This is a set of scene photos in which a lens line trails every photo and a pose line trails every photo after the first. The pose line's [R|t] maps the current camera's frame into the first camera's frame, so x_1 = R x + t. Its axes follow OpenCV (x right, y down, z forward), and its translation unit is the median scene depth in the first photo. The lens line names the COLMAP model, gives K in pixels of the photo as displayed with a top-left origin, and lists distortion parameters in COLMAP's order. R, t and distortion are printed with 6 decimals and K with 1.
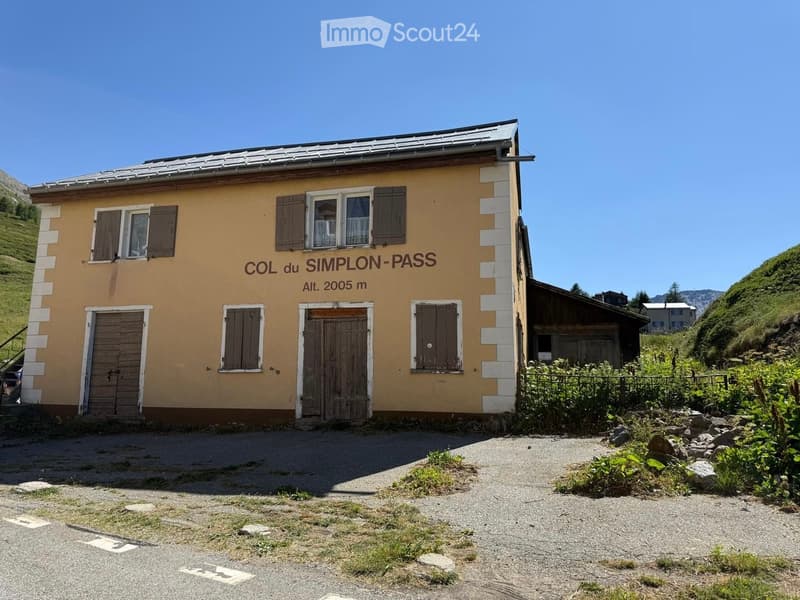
lens RADIAL K [[564.2, 0, 400.0], [0, 564.2, 300.0], [0, 0, 1]] dist [0.124641, -0.182597]
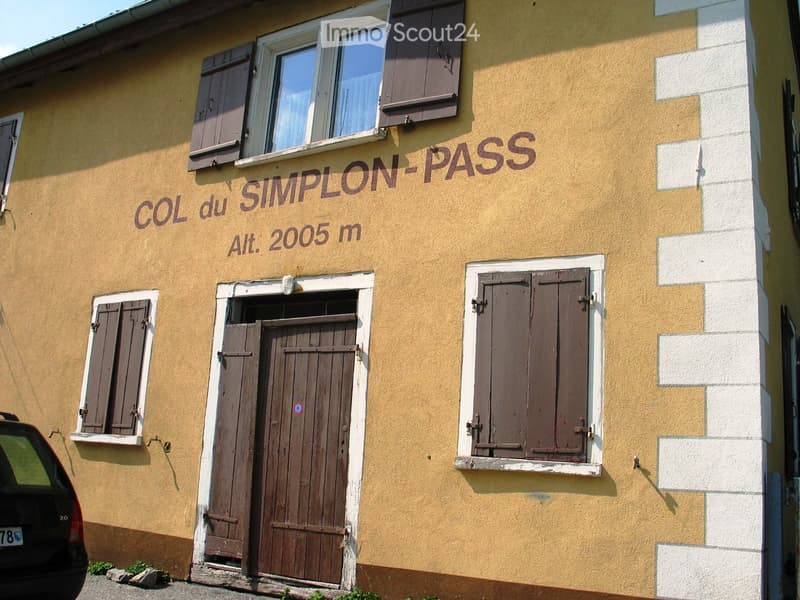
lens RADIAL K [[831.4, 0, 400.0], [0, 831.4, 300.0], [0, 0, 1]] dist [-0.130120, 0.003474]
pose [[0.957965, -0.011279, -0.286663, 0.124114], [-0.008887, 0.997581, -0.068947, 0.057465], [0.286747, 0.068596, 0.955547, 0.458012]]
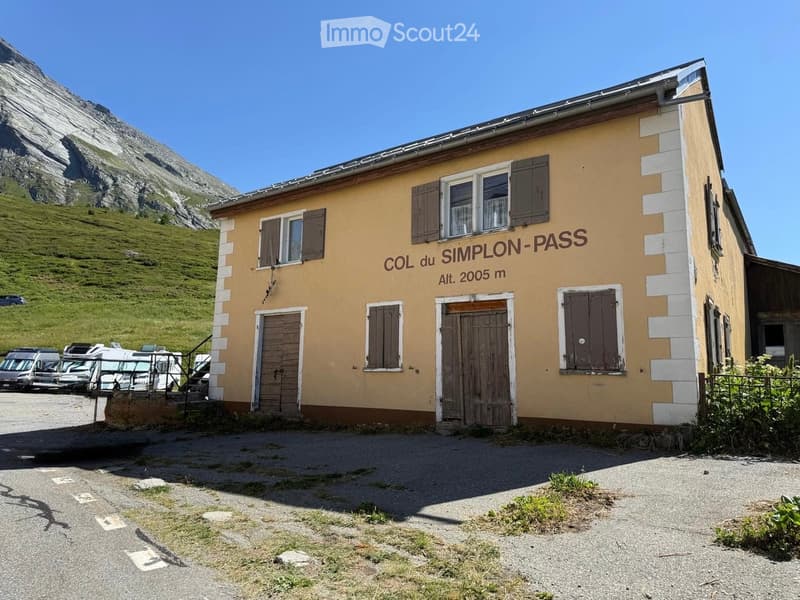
lens RADIAL K [[564.2, 0, 400.0], [0, 564.2, 300.0], [0, 0, 1]] dist [0.124641, -0.182597]
pose [[0.934937, -0.045663, -0.351863, 0.093420], [0.046924, 0.998886, -0.004947, 0.011225], [0.351697, -0.011886, 0.936039, 0.110757]]
